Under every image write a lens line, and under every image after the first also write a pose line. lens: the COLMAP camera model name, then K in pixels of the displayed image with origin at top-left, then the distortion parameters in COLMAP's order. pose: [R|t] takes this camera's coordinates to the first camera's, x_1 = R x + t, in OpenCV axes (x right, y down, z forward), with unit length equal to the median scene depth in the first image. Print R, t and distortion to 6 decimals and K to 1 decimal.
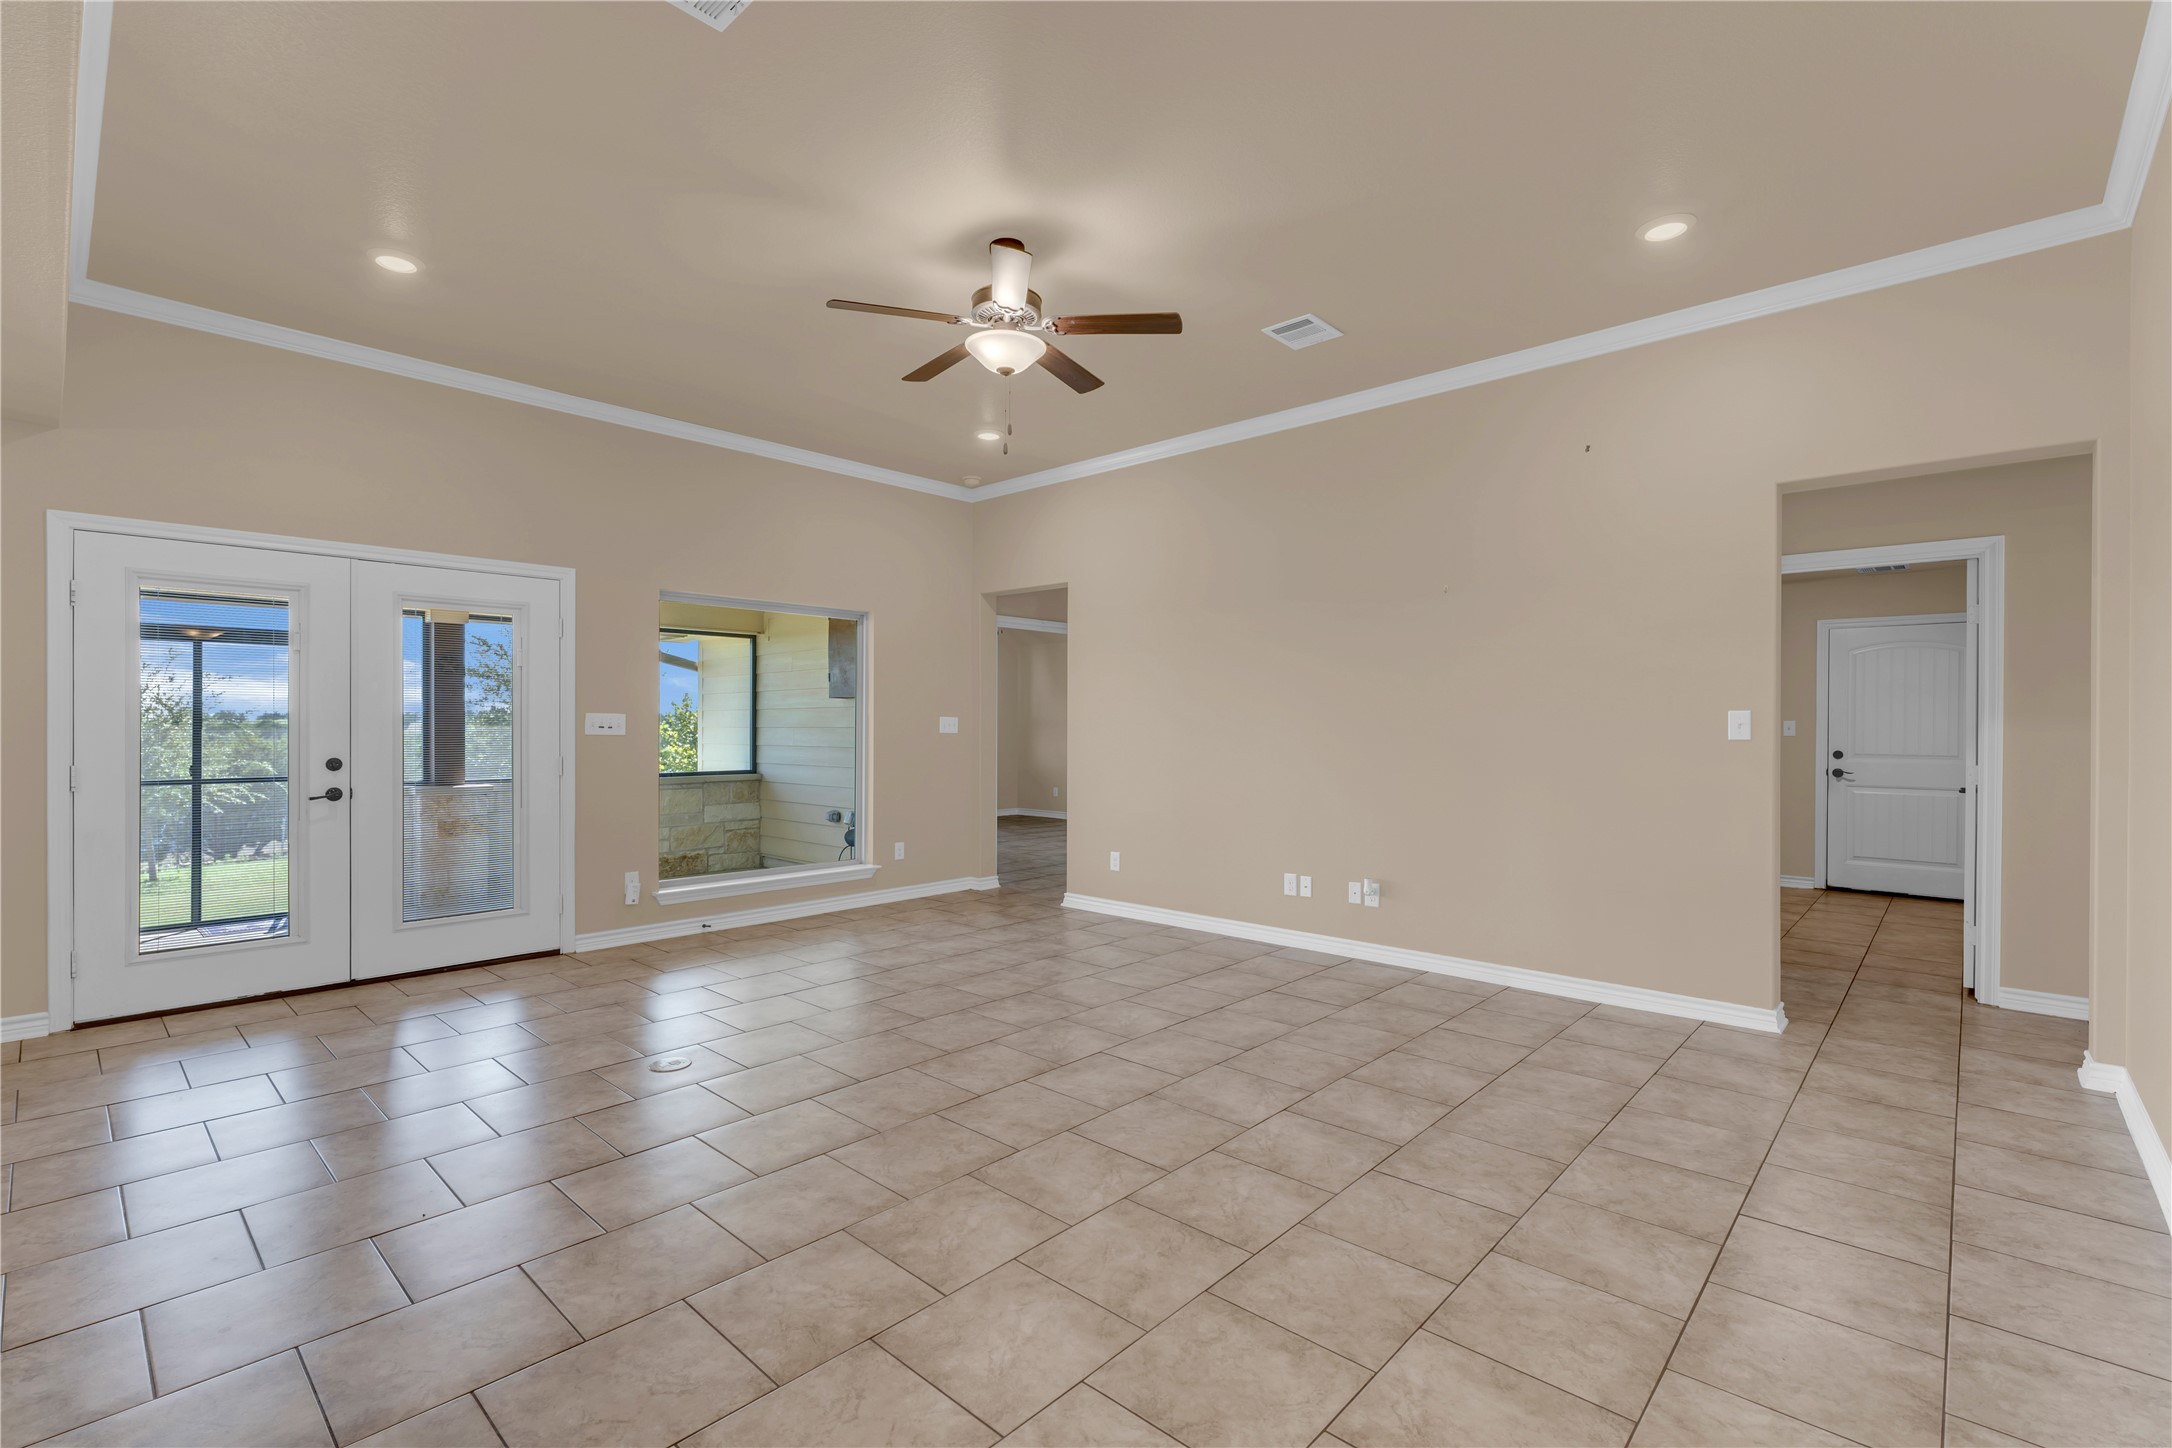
lens RADIAL K [[978.1, 0, 1086.0], [0, 978.1, 724.0], [0, 0, 1]] dist [-0.000865, 0.000115]
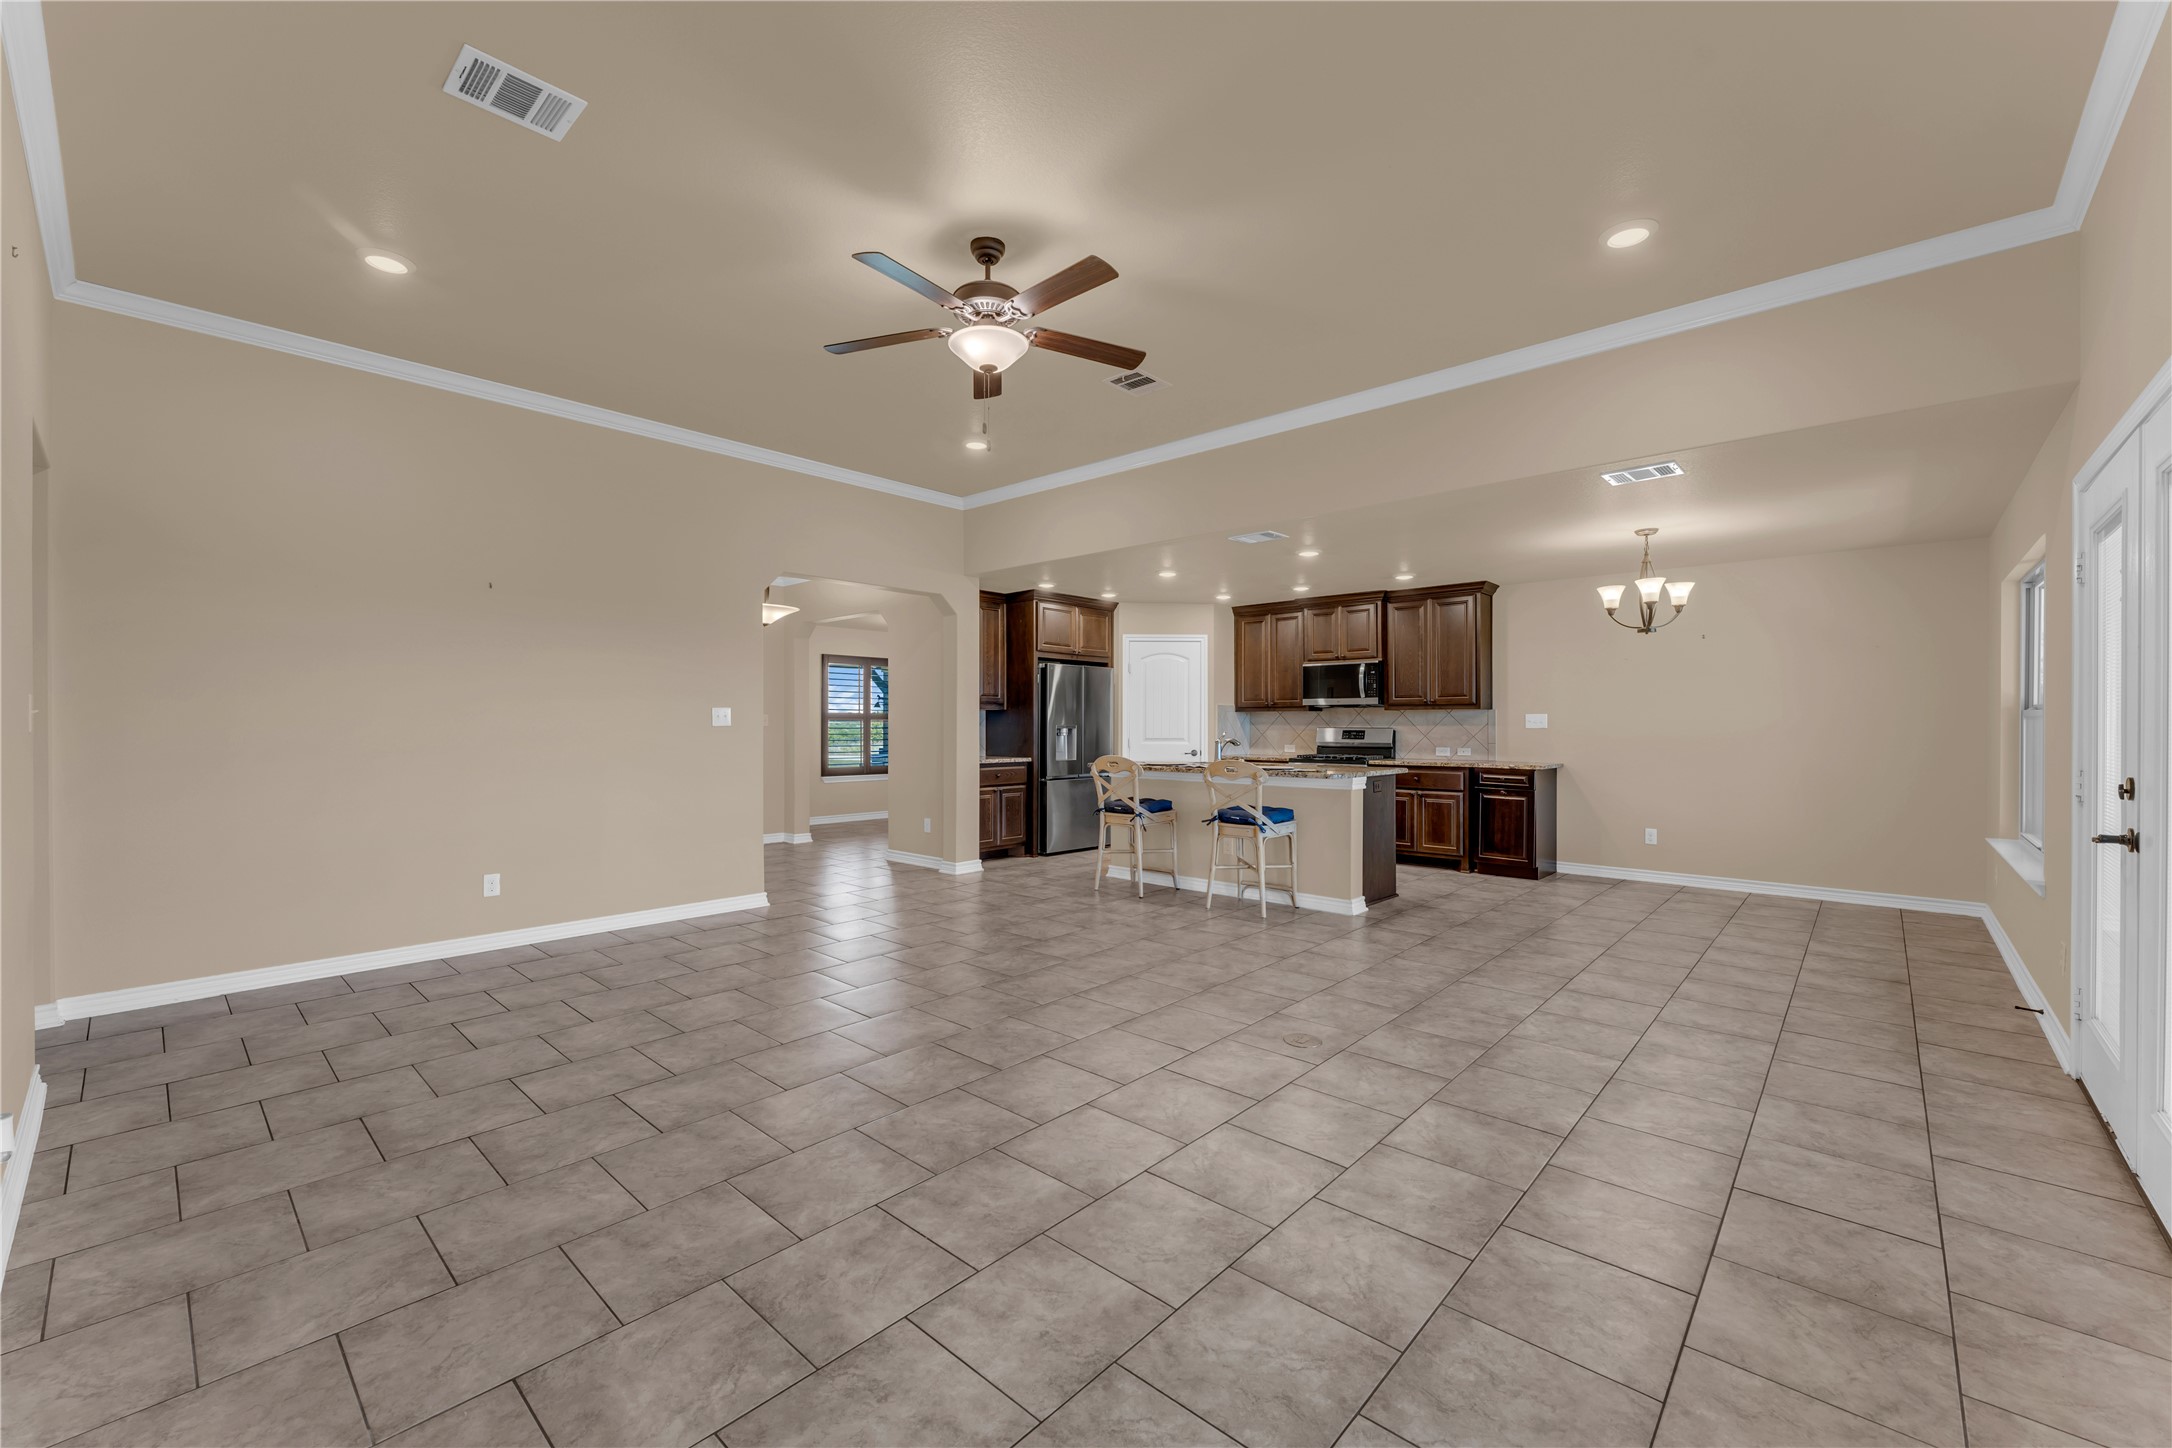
lens RADIAL K [[870.8, 0, 1074.0], [0, 870.8, 724.5], [0, 0, 1]] dist [0.001498, -0.000032]
pose [[-0.999964, -0.004833, 0.006917, -0.149432], [-0.004846, 0.999986, -0.001903, 0.007268], [-0.006908, -0.001936, -0.999974, 1.591872]]
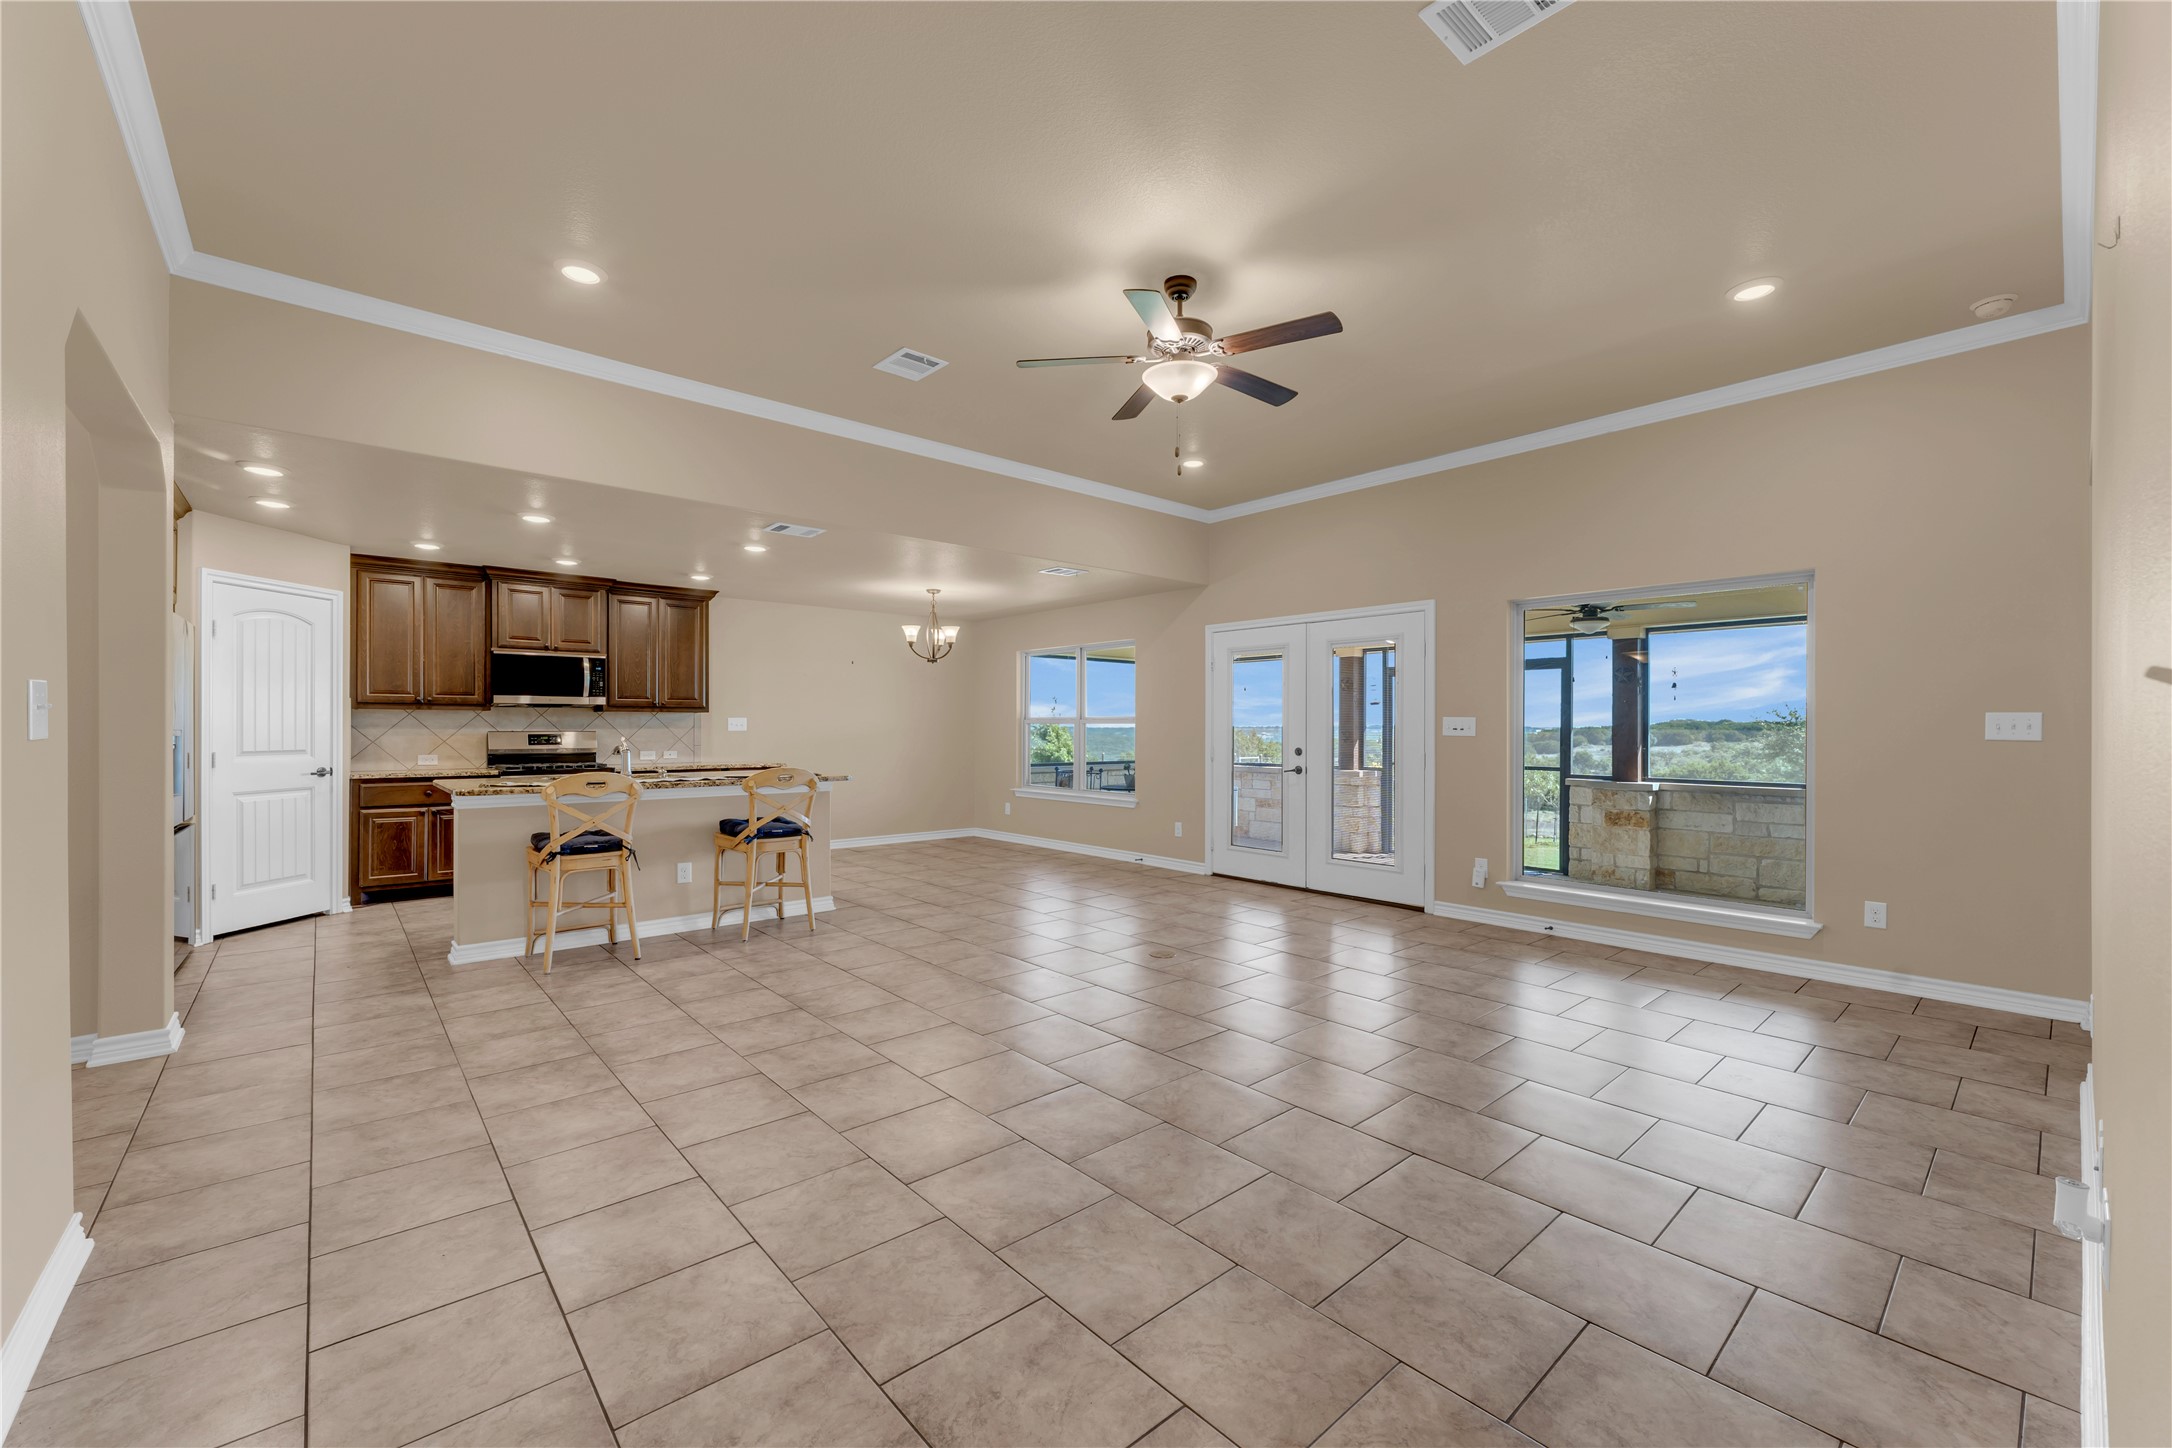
lens RADIAL K [[870.8, 0, 1074.0], [0, 870.8, 724.5], [0, 0, 1]] dist [0.001498, -0.000032]
pose [[-0.117459, -0.006399, -0.993057, 0.744288], [0.000033, 0.999979, -0.006448, 0.005511], [0.993078, -0.000791, -0.117457, 0.835760]]
